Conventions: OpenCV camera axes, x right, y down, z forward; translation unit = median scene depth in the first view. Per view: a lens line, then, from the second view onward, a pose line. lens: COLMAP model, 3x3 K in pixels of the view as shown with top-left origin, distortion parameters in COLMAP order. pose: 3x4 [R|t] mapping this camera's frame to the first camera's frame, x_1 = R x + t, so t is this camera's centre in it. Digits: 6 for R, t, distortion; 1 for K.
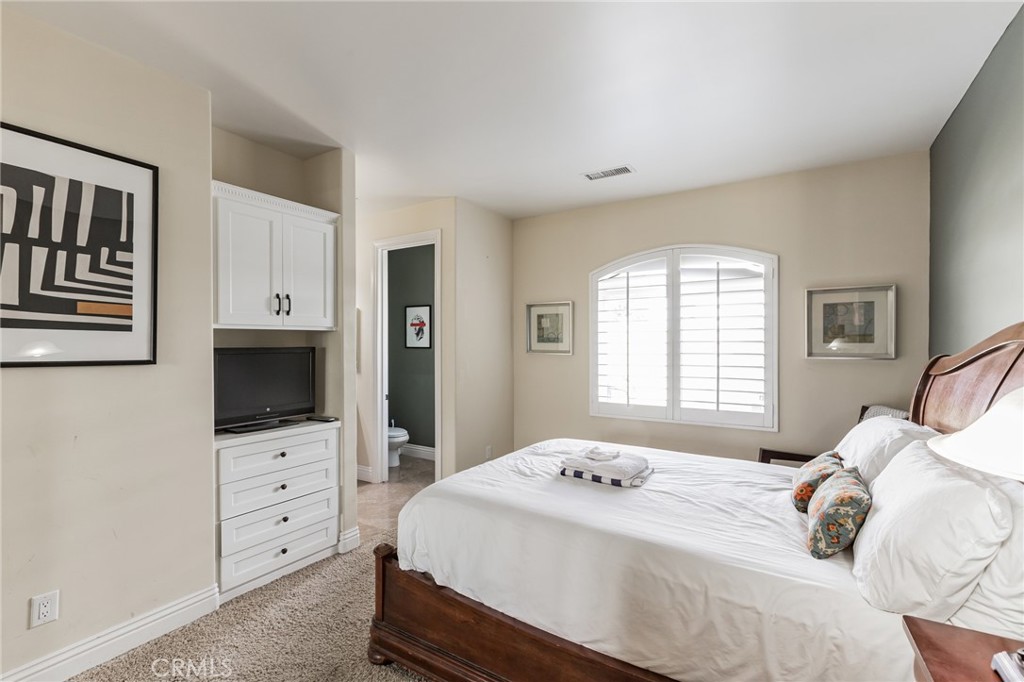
lens RADIAL K [[453.9, 0, 513.5], [0, 453.9, 342.0], [0, 0, 1]] dist [0.000938, -0.000363]
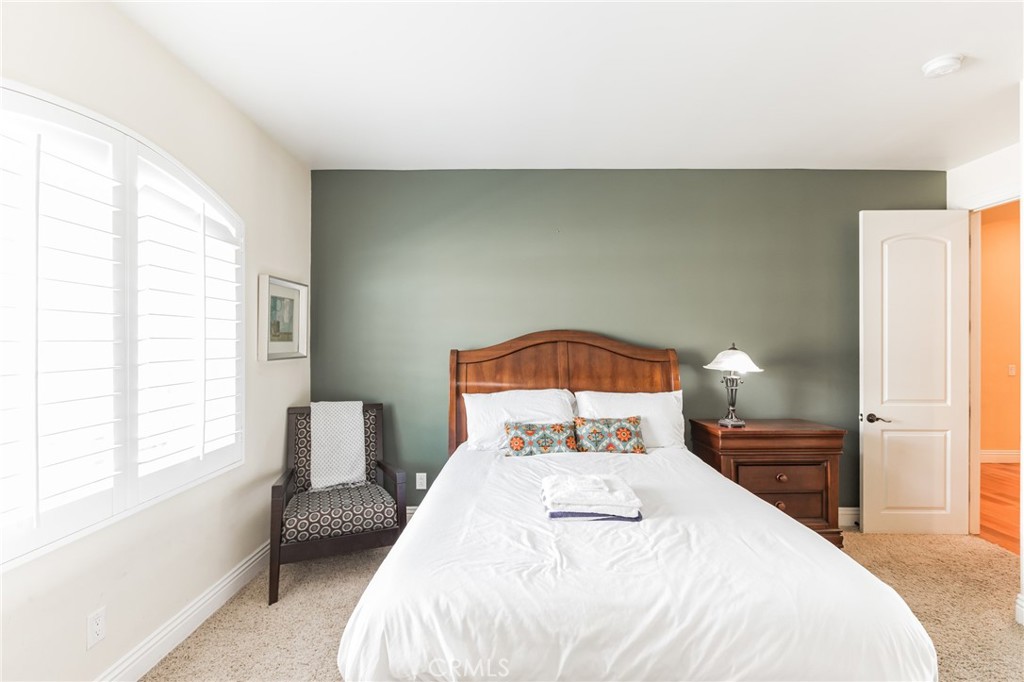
lens RADIAL K [[453.9, 0, 516.9], [0, 453.9, 339.1], [0, 0, 1]] dist [0.000938, -0.000363]
pose [[-0.526159, -0.003826, 0.850378, -0.261754], [-0.005343, 0.999985, 0.001193, -0.005287], [-0.850369, -0.003916, -0.526171, 0.968027]]
